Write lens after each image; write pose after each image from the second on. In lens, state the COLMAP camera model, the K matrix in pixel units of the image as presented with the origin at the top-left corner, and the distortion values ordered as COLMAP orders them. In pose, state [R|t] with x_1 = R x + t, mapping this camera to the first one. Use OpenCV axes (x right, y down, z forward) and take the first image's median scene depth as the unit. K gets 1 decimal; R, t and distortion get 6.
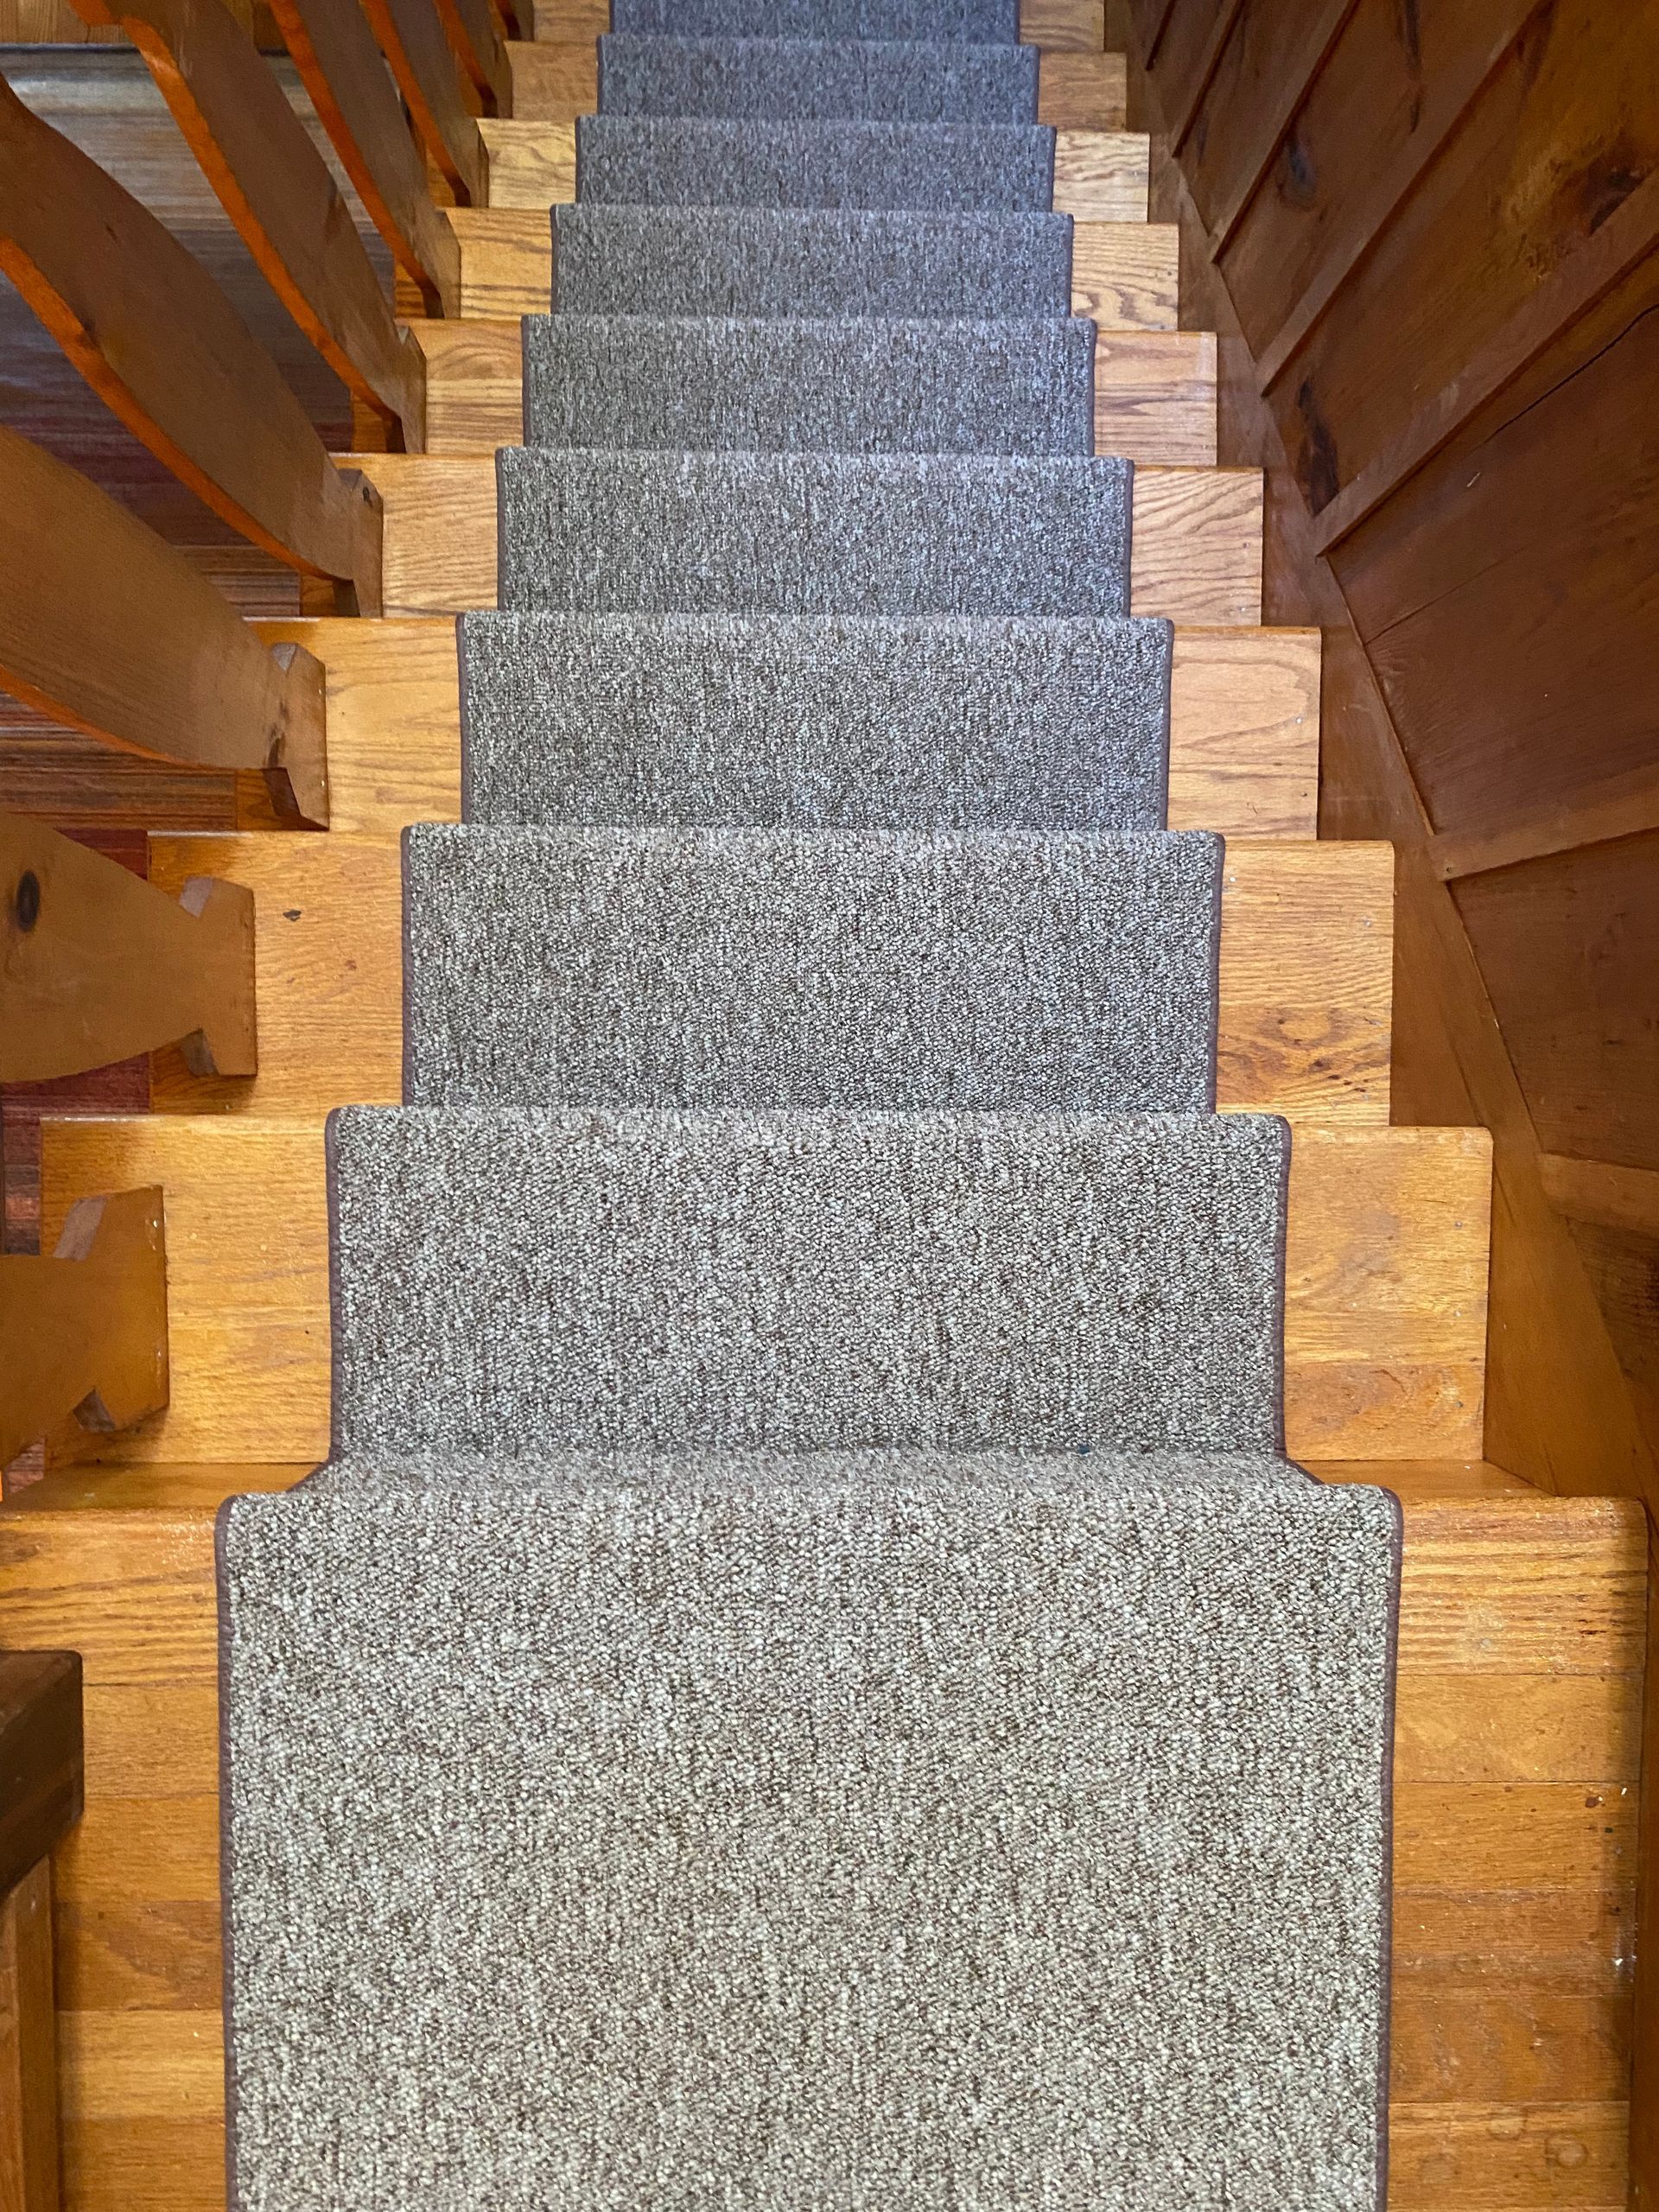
lens RADIAL K [[1662.0, 0, 829.5], [0, 1662.0, 1106.0], [0, 0, 1]] dist [-0.002693, -0.007961]
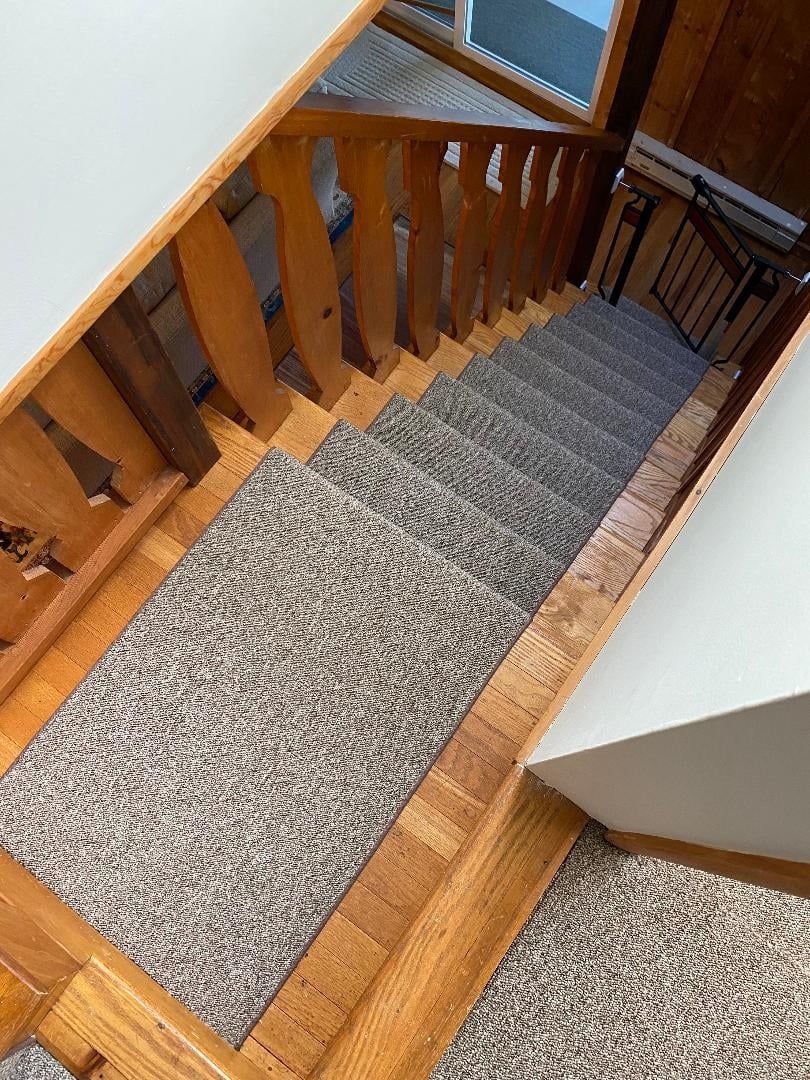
lens RADIAL K [[853.9, 0, 415.2], [0, 853.9, 539.6], [0, 0, 1]] dist [0.007294, -0.008374]
pose [[0.819795, 0.536975, -0.198985, 0.295042], [-0.572651, 0.767016, -0.289409, 0.563043], [-0.002781, 0.351204, 0.936295, -0.560597]]
